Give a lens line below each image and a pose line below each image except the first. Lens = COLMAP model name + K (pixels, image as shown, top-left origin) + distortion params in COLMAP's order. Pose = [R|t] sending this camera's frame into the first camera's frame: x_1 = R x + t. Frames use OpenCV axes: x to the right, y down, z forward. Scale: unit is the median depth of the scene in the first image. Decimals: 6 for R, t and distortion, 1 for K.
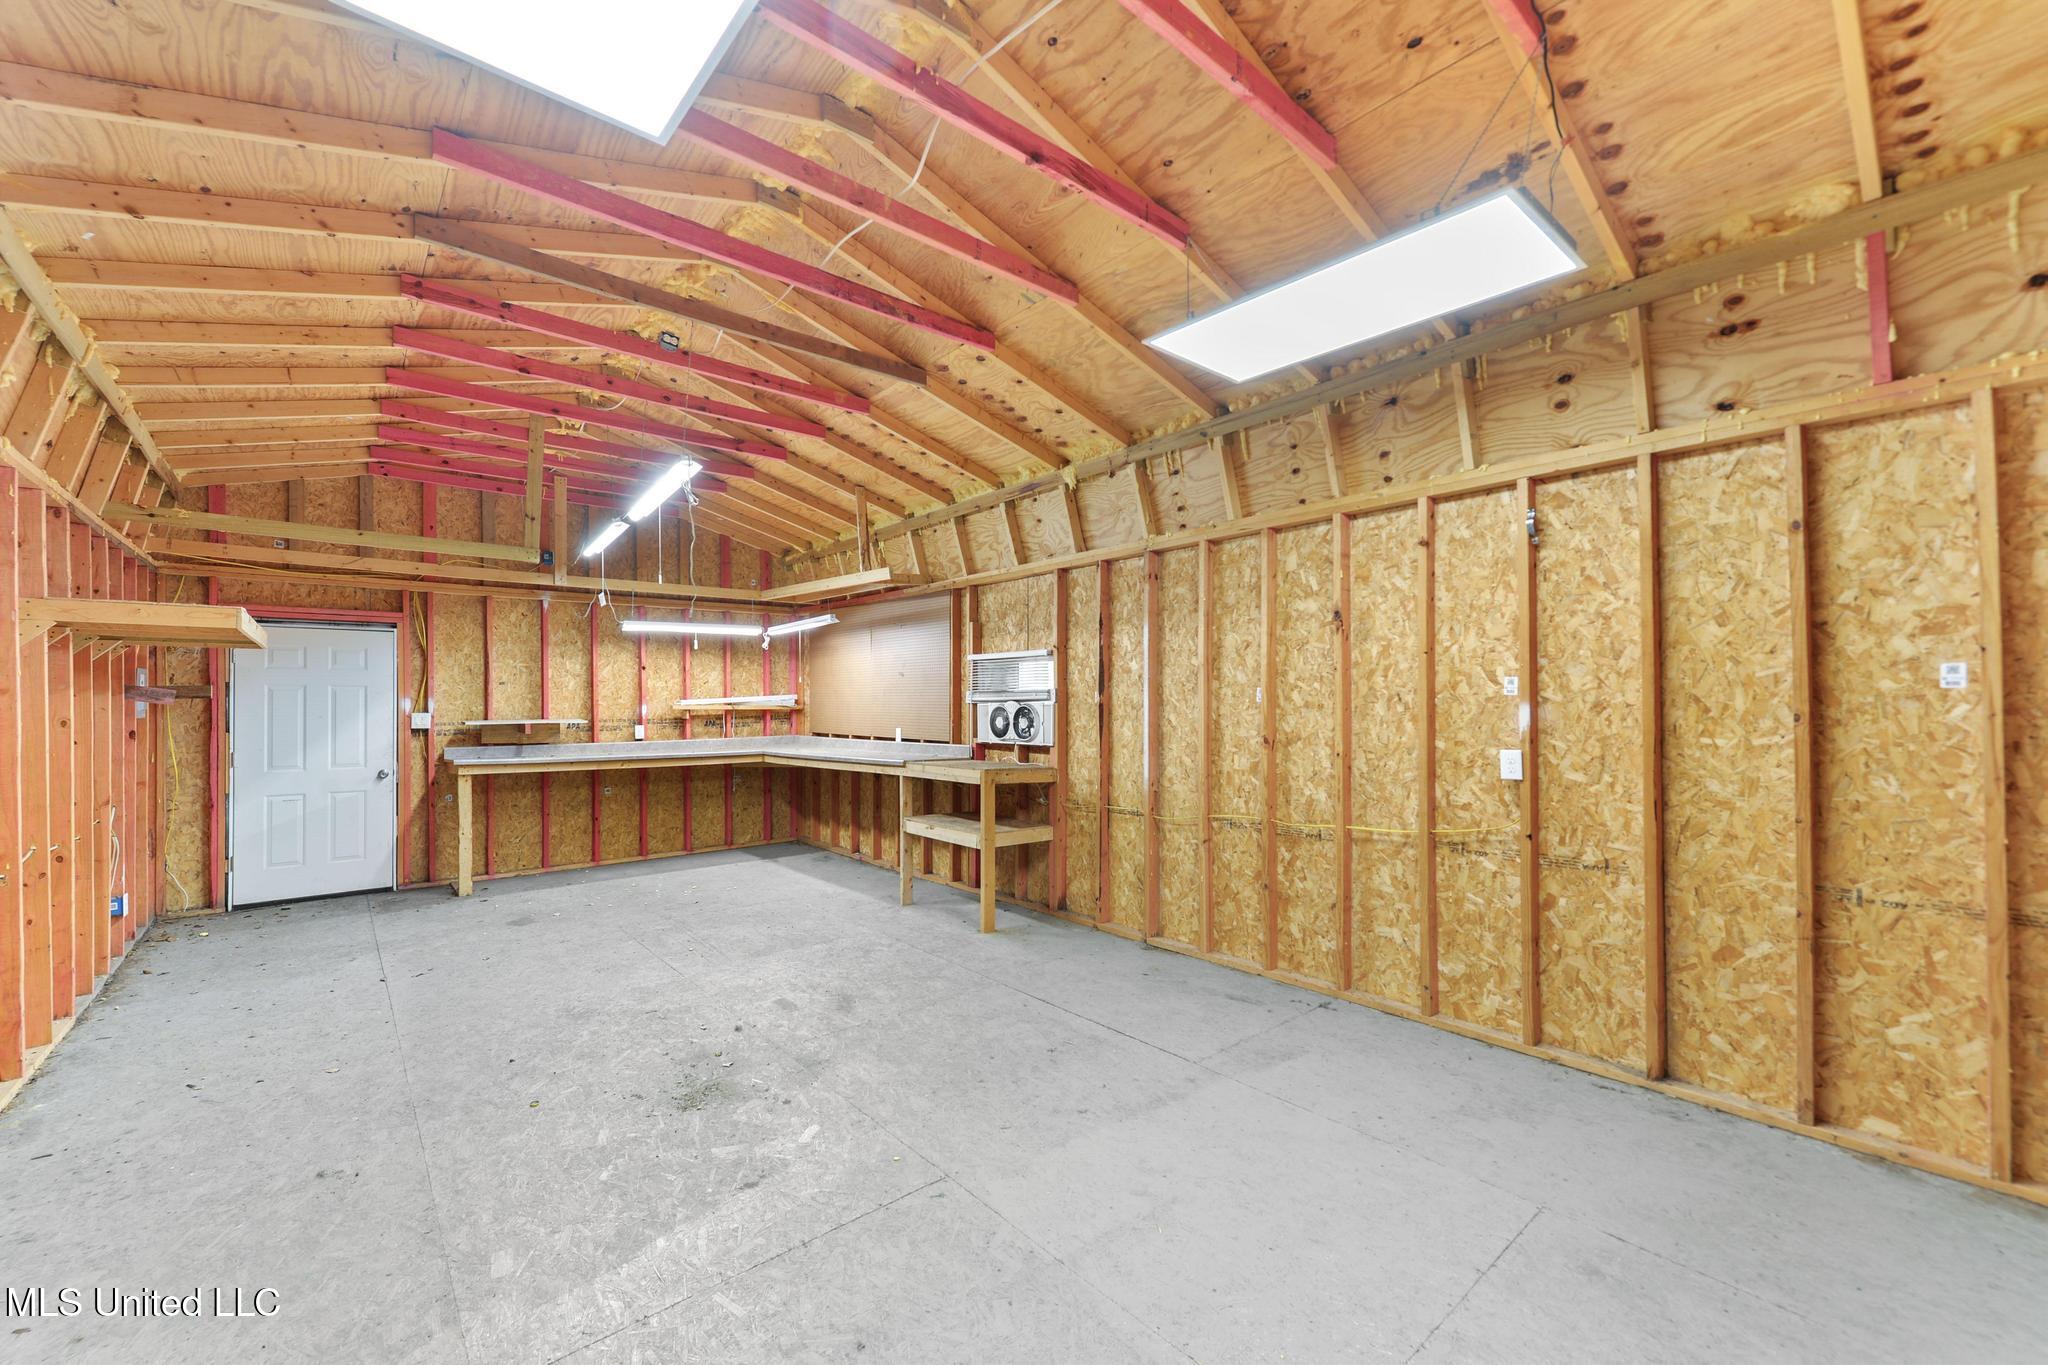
lens RADIAL K [[826.4, 0, 1030.9], [0, 826.4, 697.5], [0, 0, 1]] dist [0.006902, -0.000497]
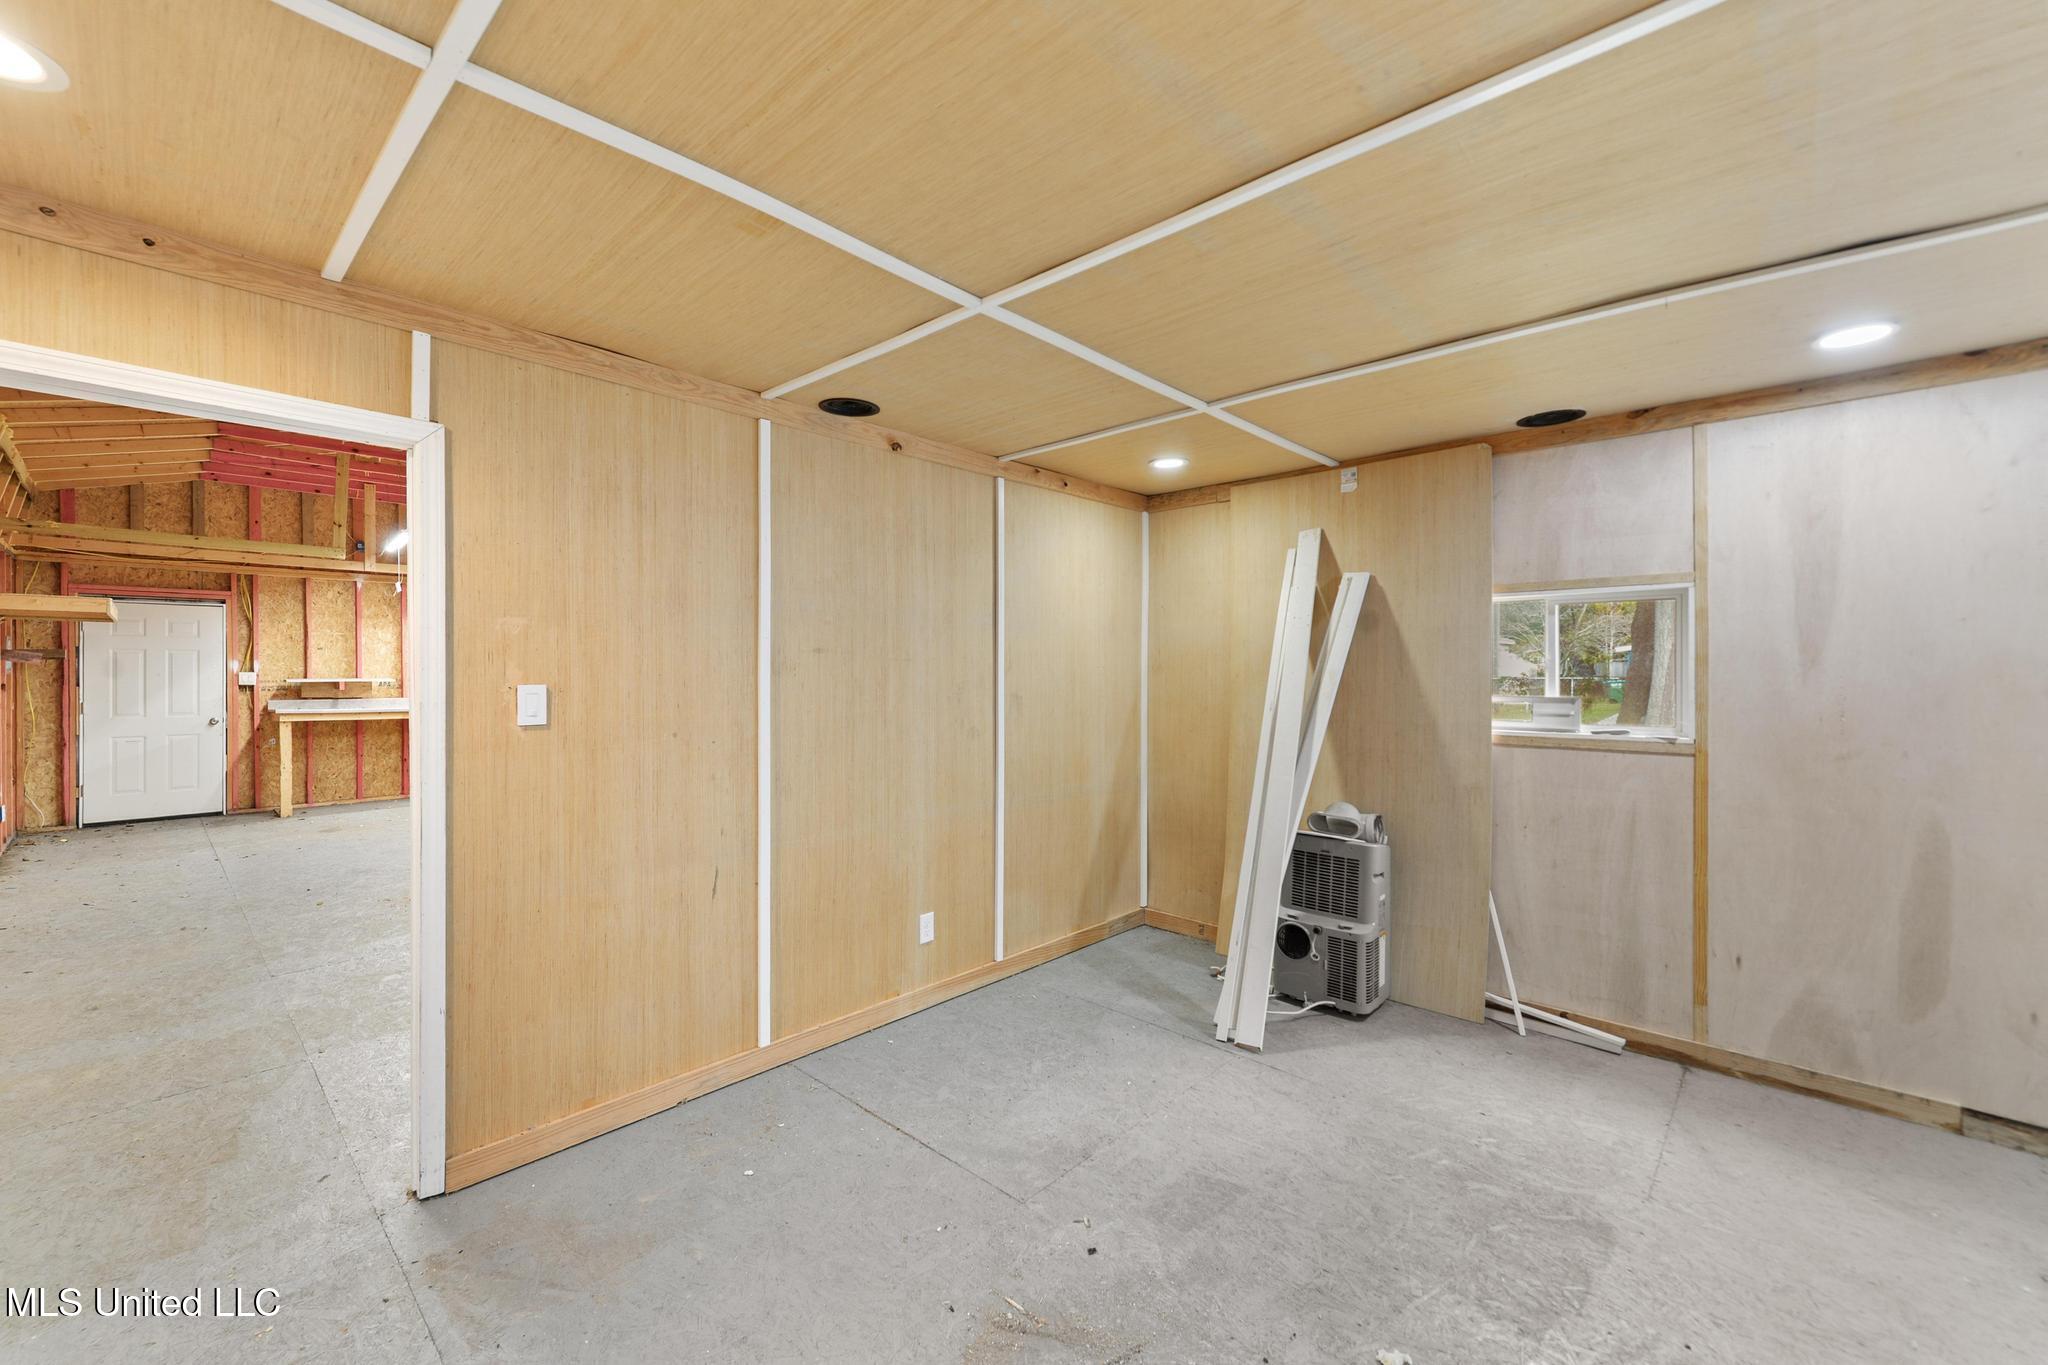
lens RADIAL K [[826.4, 0, 1018.6], [0, 826.4, 672.7], [0, 0, 1]] dist [0.006902, -0.000497]
pose [[0.993758, 0.007033, 0.111339, 0.276744], [-0.008302, 0.999906, 0.010933, -0.003961], [-0.111252, -0.011789, 0.993722, -0.369186]]
